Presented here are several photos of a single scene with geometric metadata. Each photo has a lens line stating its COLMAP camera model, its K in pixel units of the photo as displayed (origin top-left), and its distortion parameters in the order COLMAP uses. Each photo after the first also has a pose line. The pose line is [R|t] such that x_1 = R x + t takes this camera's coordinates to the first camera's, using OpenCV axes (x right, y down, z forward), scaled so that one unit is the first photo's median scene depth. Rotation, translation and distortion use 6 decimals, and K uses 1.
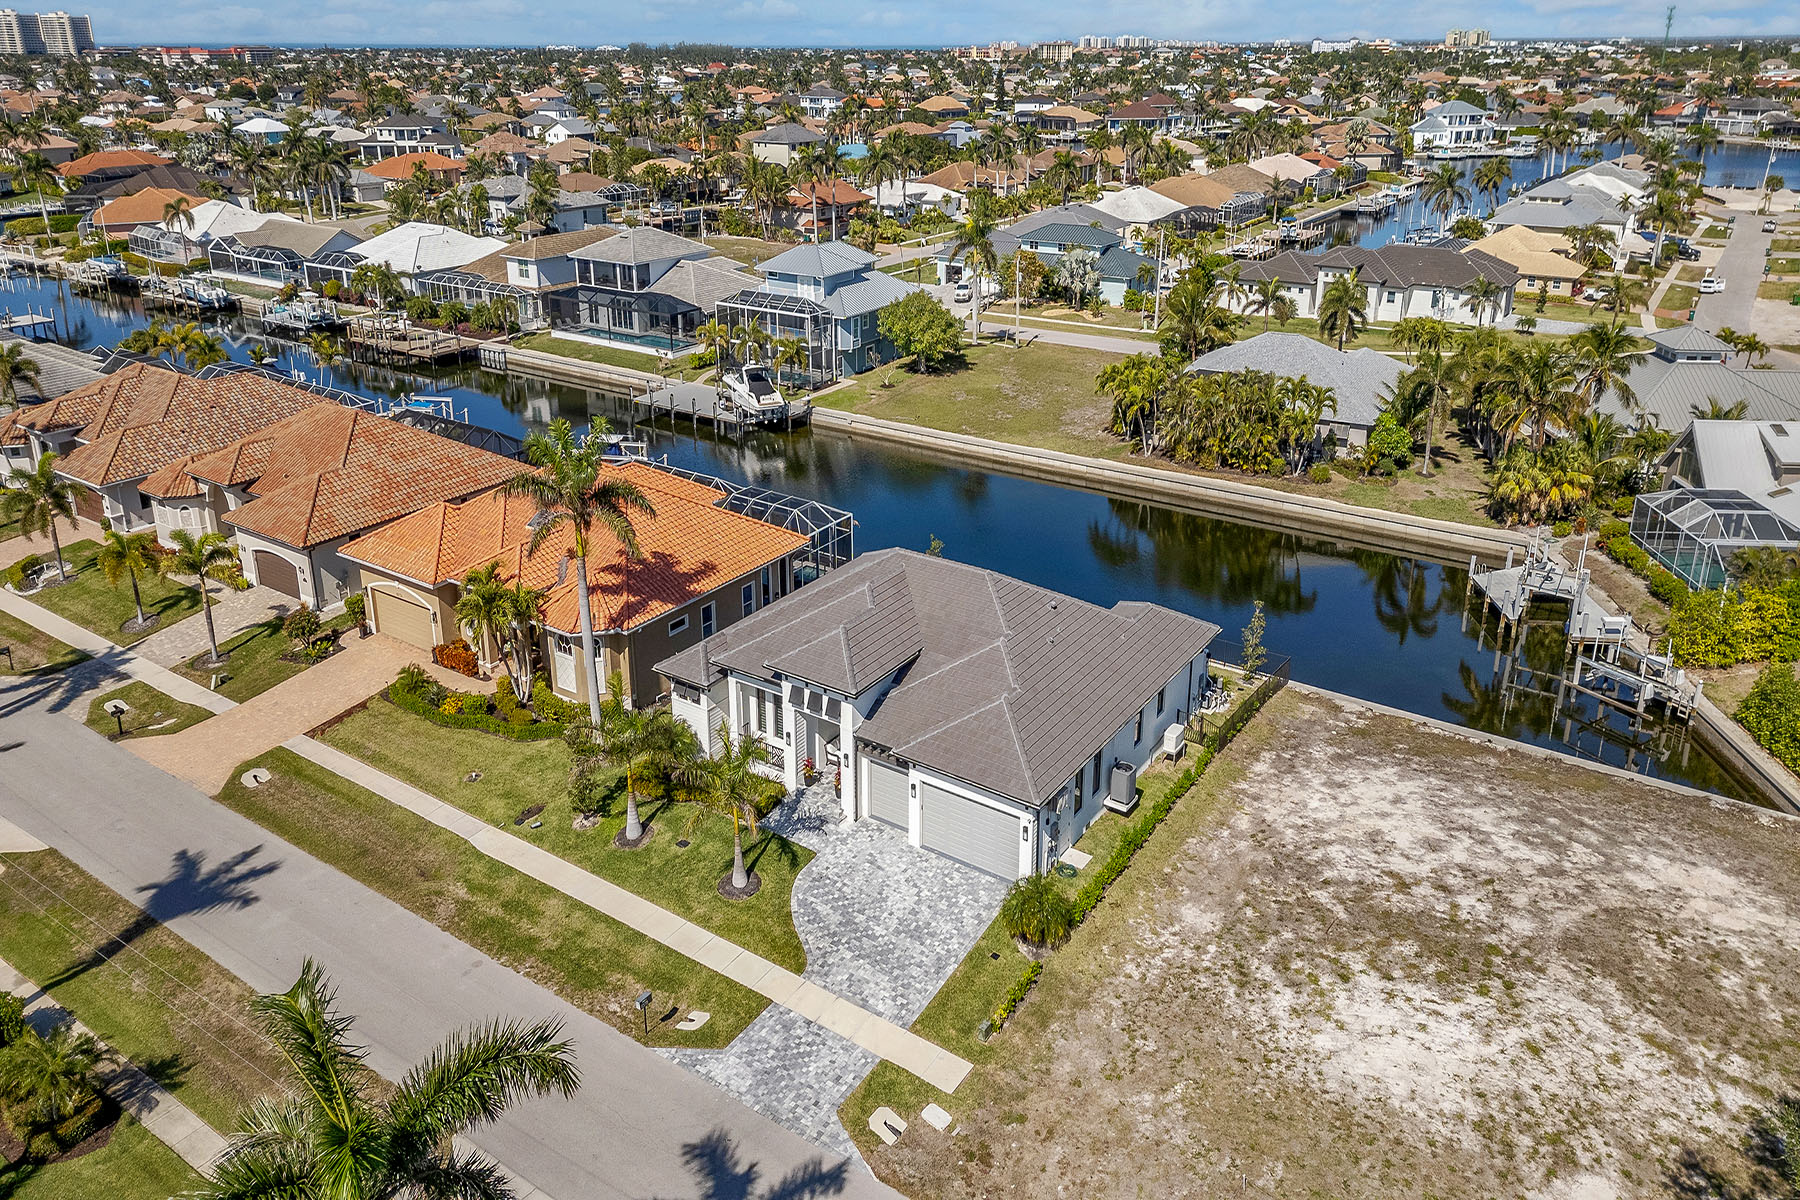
lens RADIAL K [[1253.9, 0, 901.6], [0, 1253.9, 480.7], [0, 0, 1]] dist [0.055476, -0.051966]
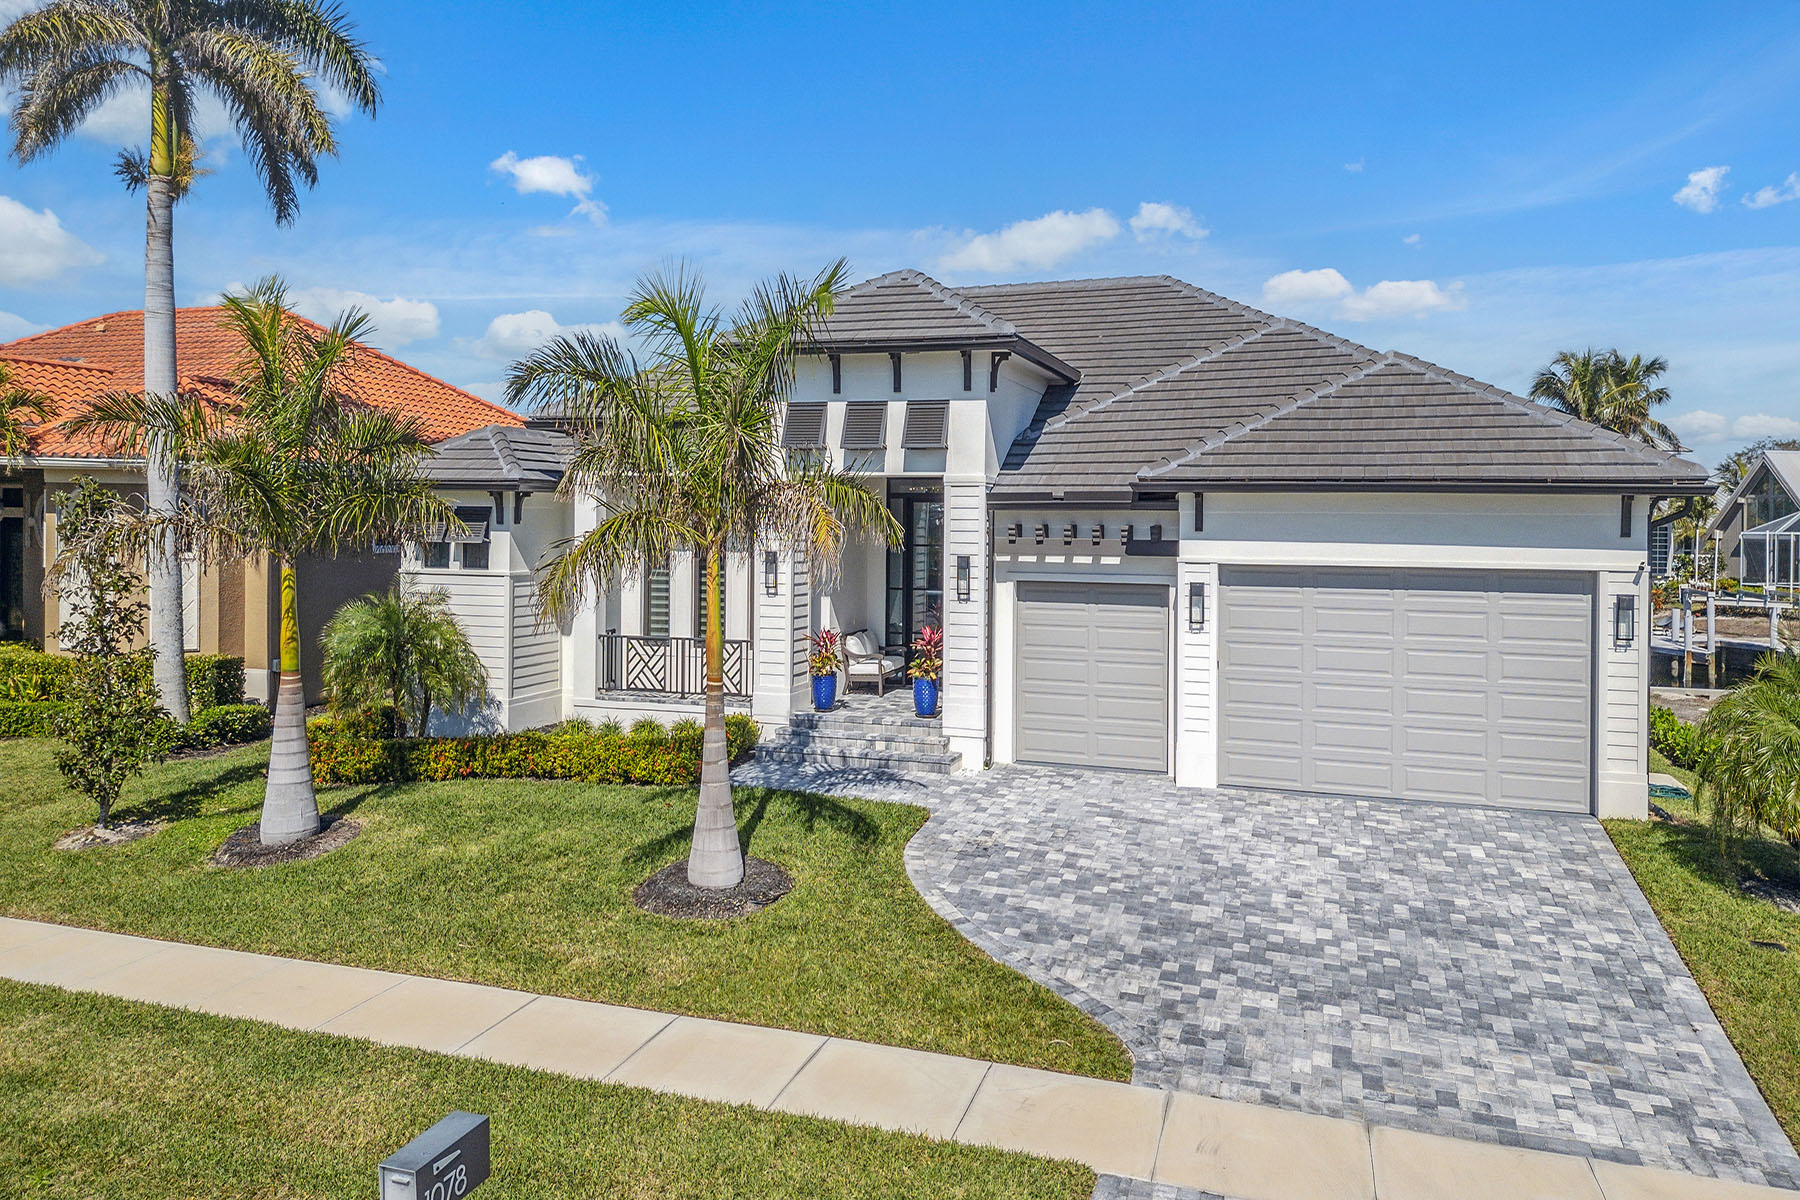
lens RADIAL K [[1276.4, 0, 890.4], [0, 1276.4, 546.6], [0, 0, 1]] dist [0.008089, -0.000733]
pose [[0.965277, 0.006402, 0.261149, -0.134778], [0.073219, 0.952998, -0.293997, 0.274277], [-0.250756, 0.302910, 0.919438, 0.583586]]
